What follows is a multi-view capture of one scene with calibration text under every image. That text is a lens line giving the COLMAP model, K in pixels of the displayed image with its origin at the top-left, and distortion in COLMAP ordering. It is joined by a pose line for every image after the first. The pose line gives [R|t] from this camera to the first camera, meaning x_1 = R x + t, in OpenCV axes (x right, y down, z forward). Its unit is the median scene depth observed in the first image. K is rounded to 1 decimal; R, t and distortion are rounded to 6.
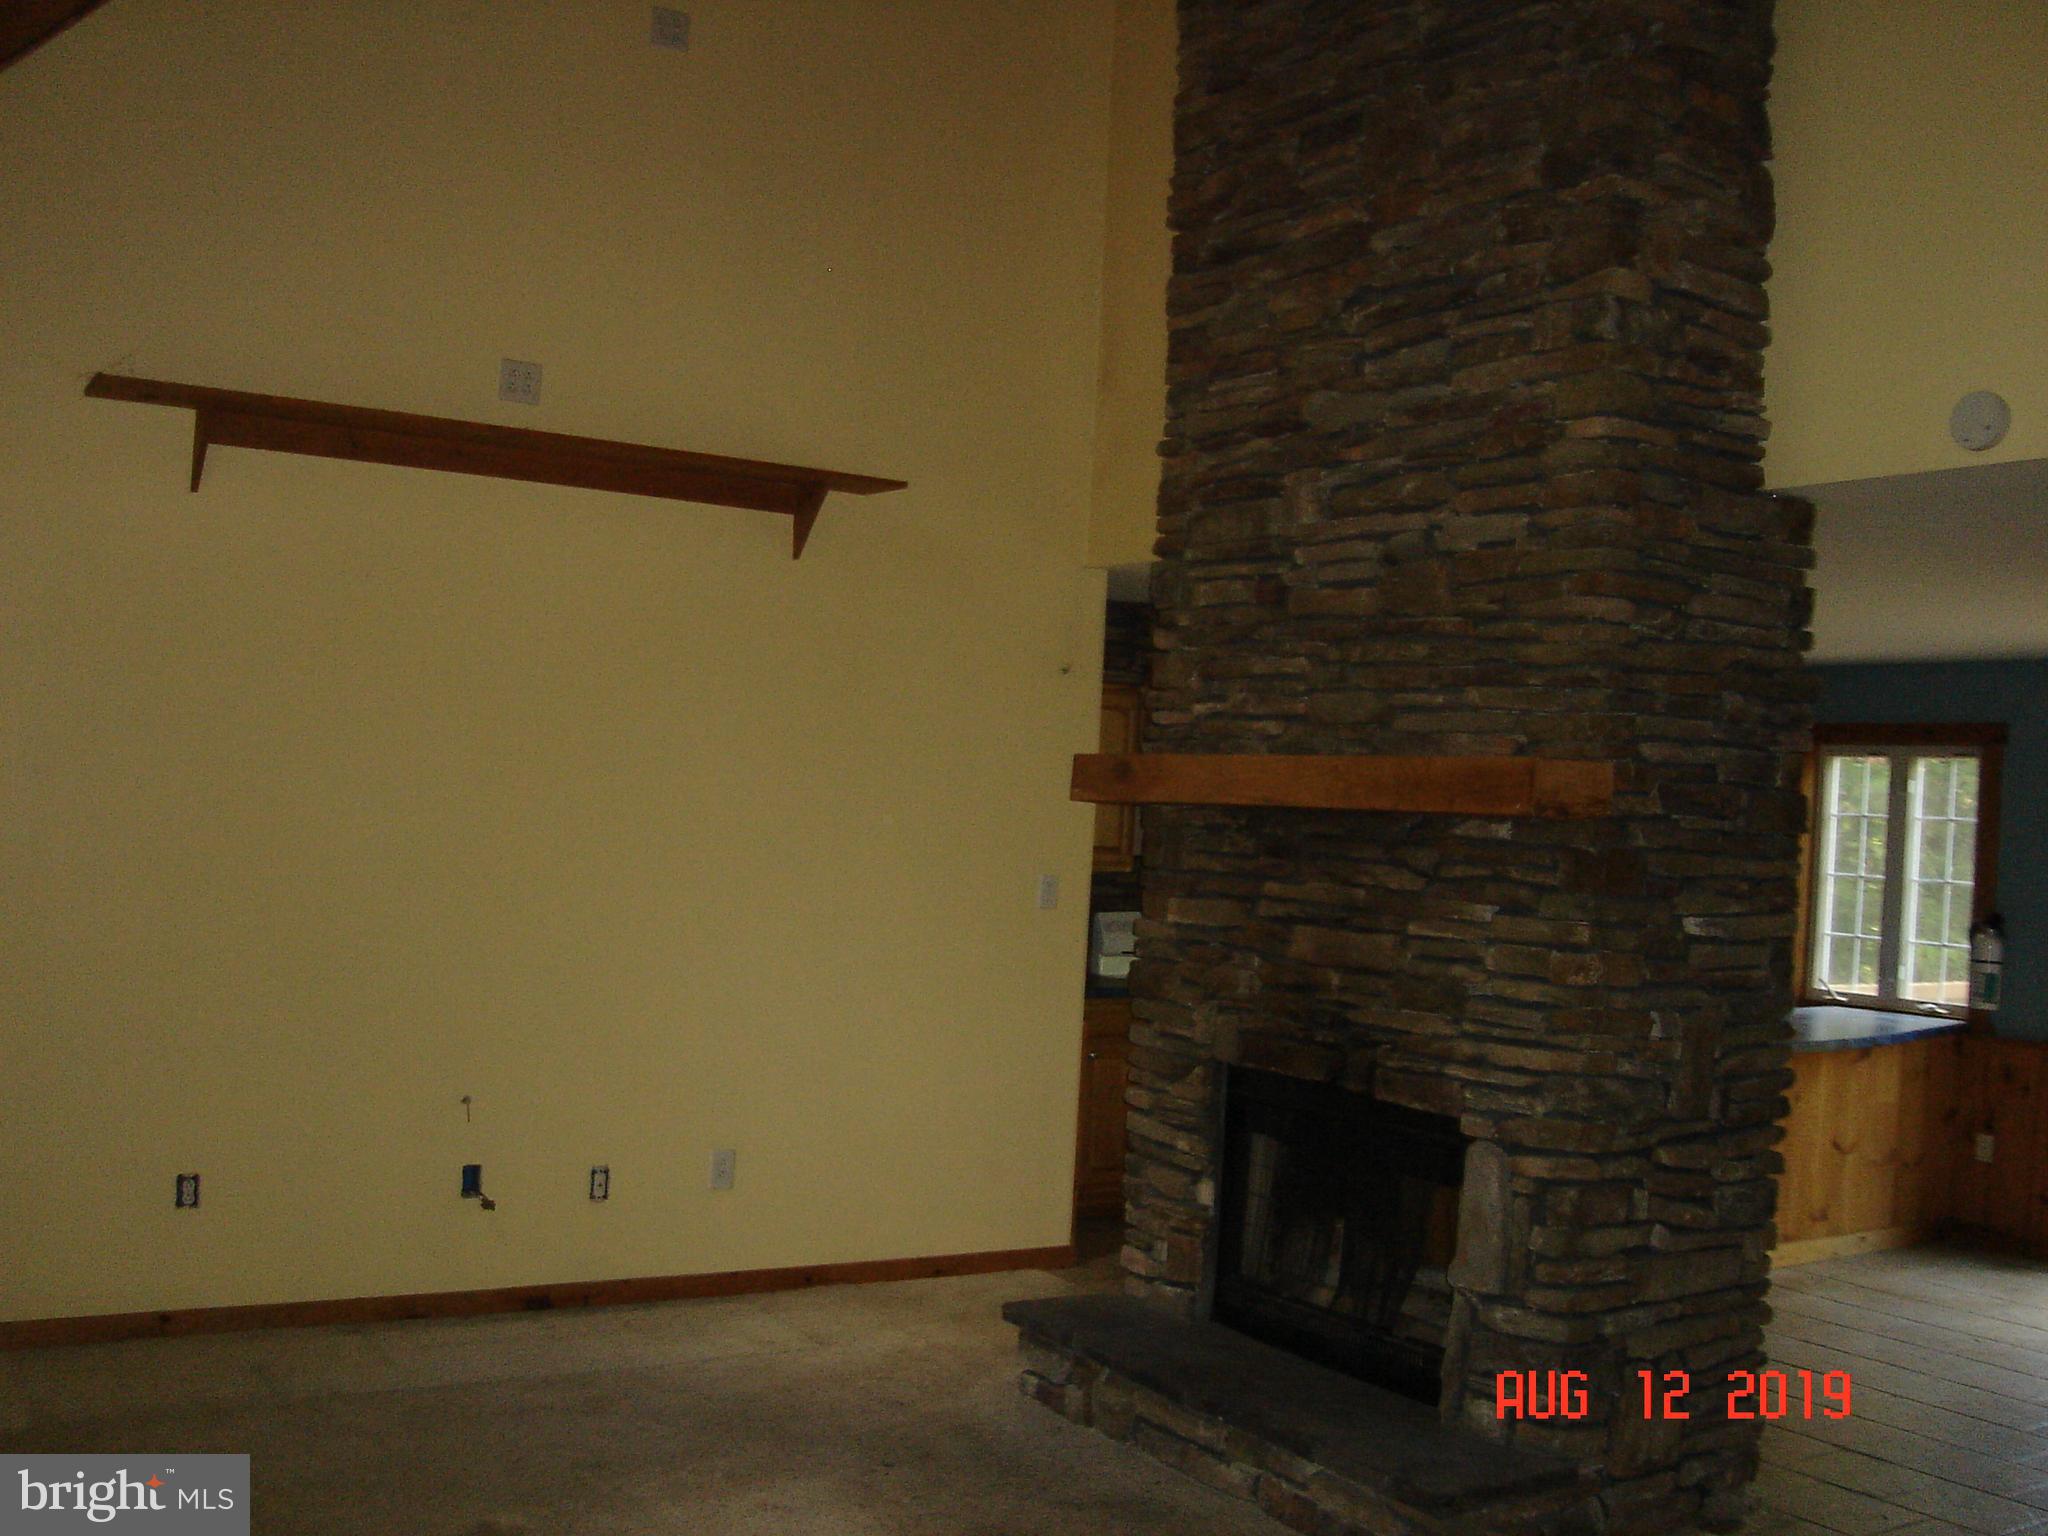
lens RADIAL K [[1983.6, 0, 1024.0], [0, 1983.6, 768.0], [0, 0, 1]] dist [-0.095804, 0.001149]
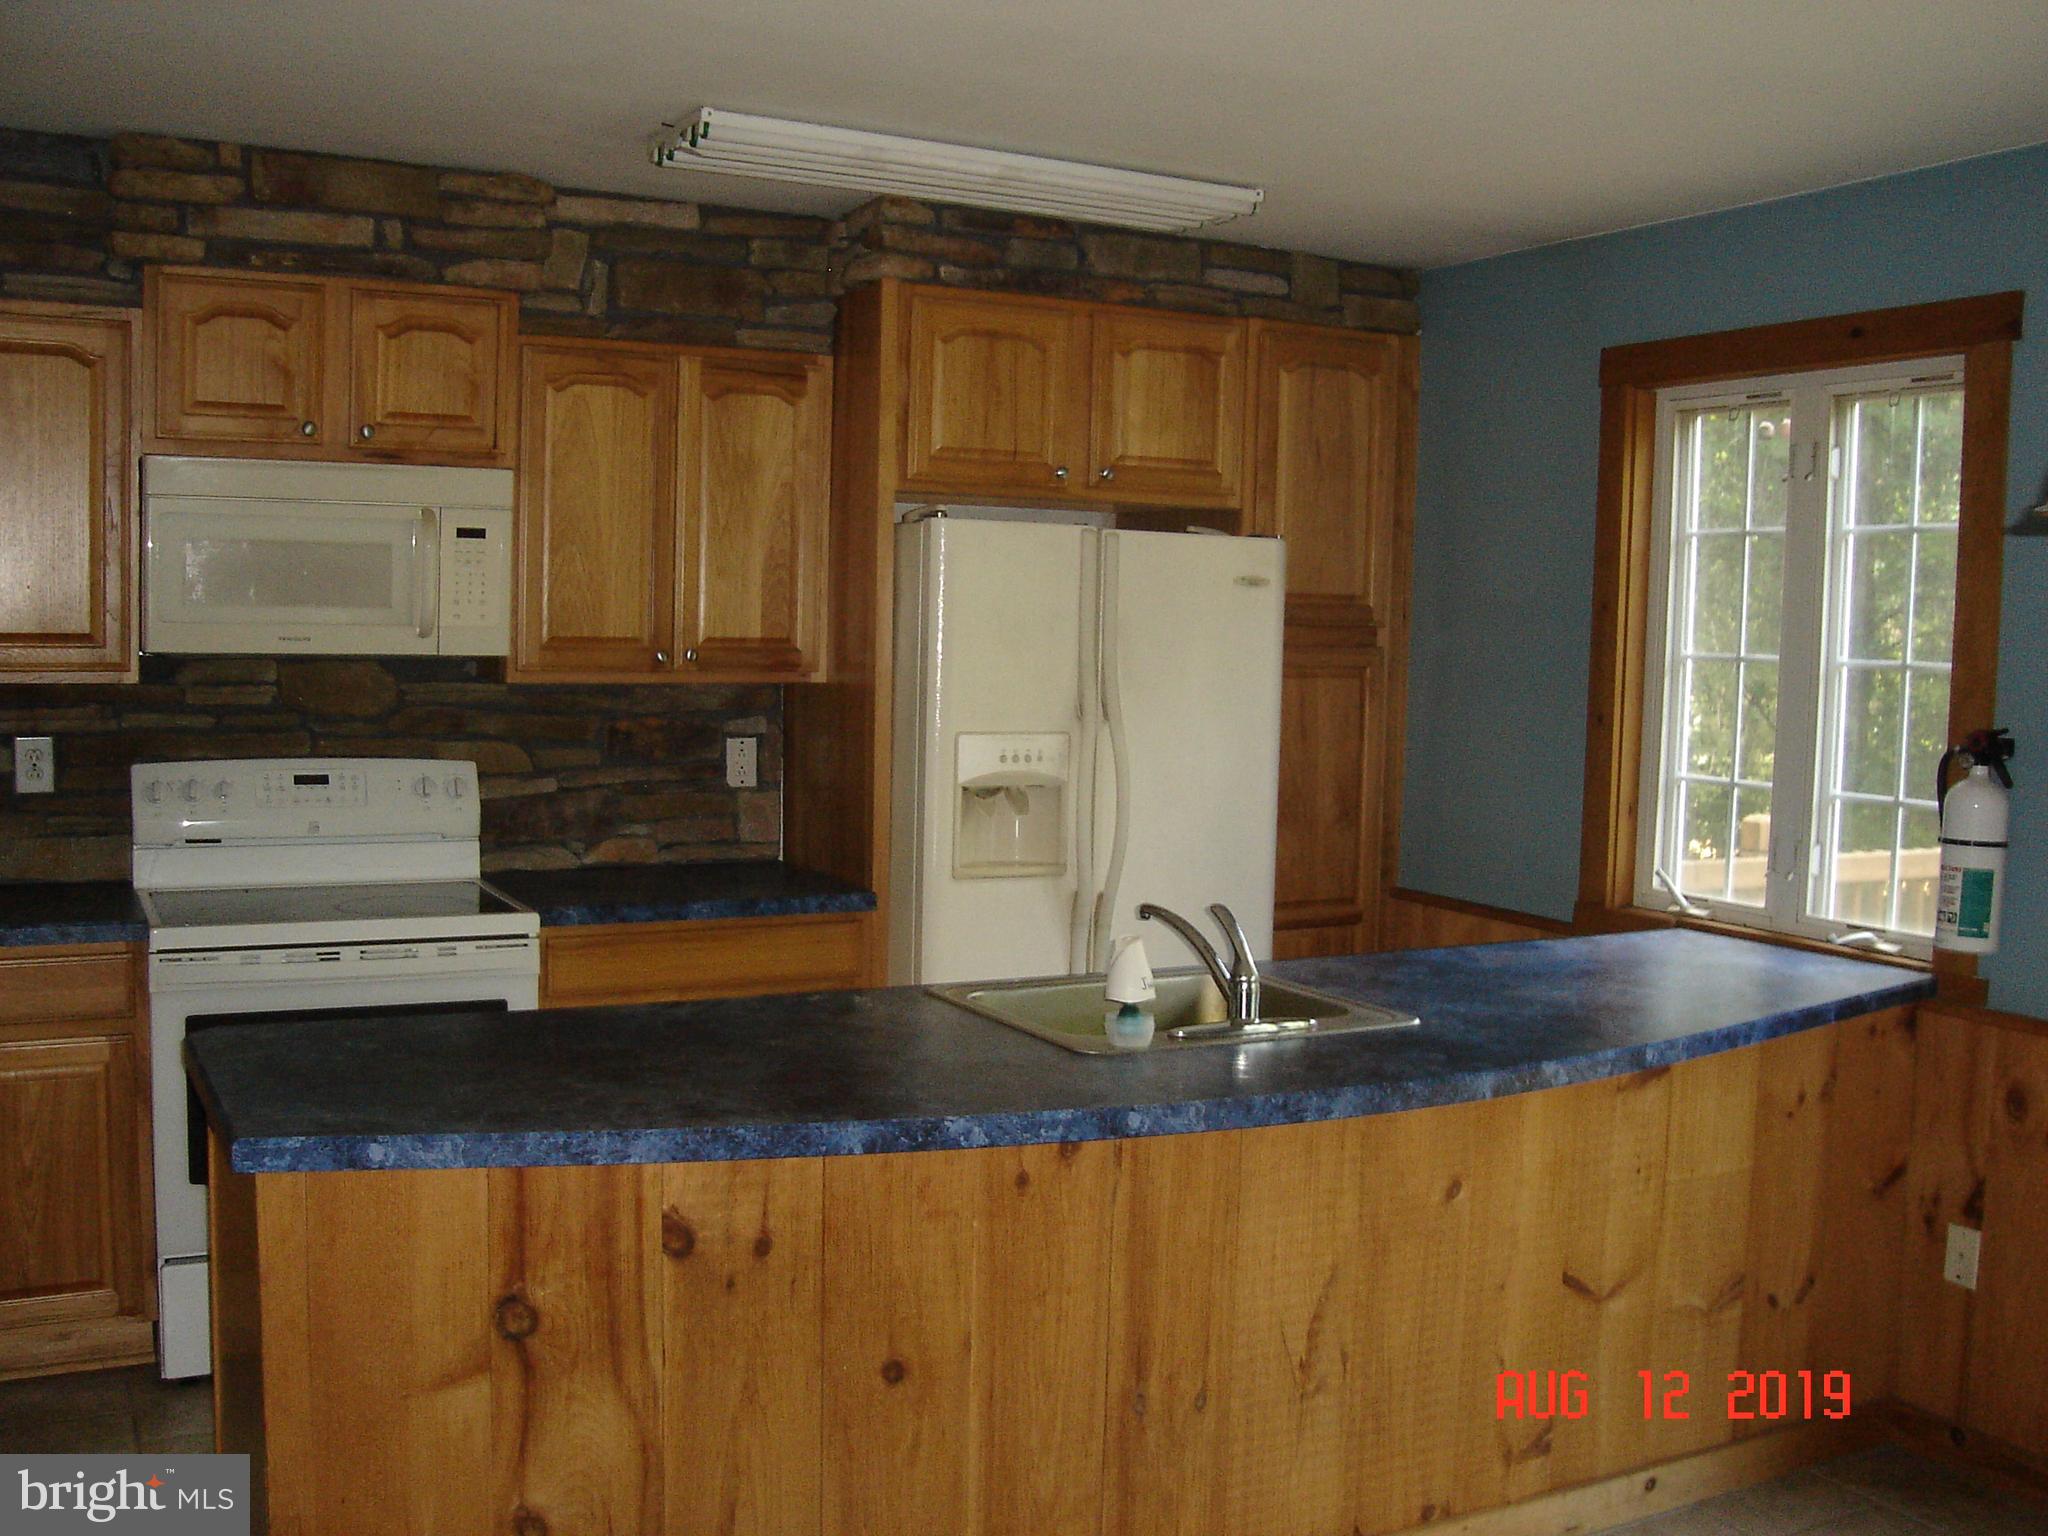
lens RADIAL K [[1983.6, 0, 1024.0], [0, 1983.6, 768.0], [0, 0, 1]] dist [-0.095804, 0.001149]
pose [[0.995657, -0.023427, -0.090103, 0.316674], [0.031369, 0.995648, 0.087760, 0.036687], [0.087655, -0.090206, 0.992058, 0.534610]]
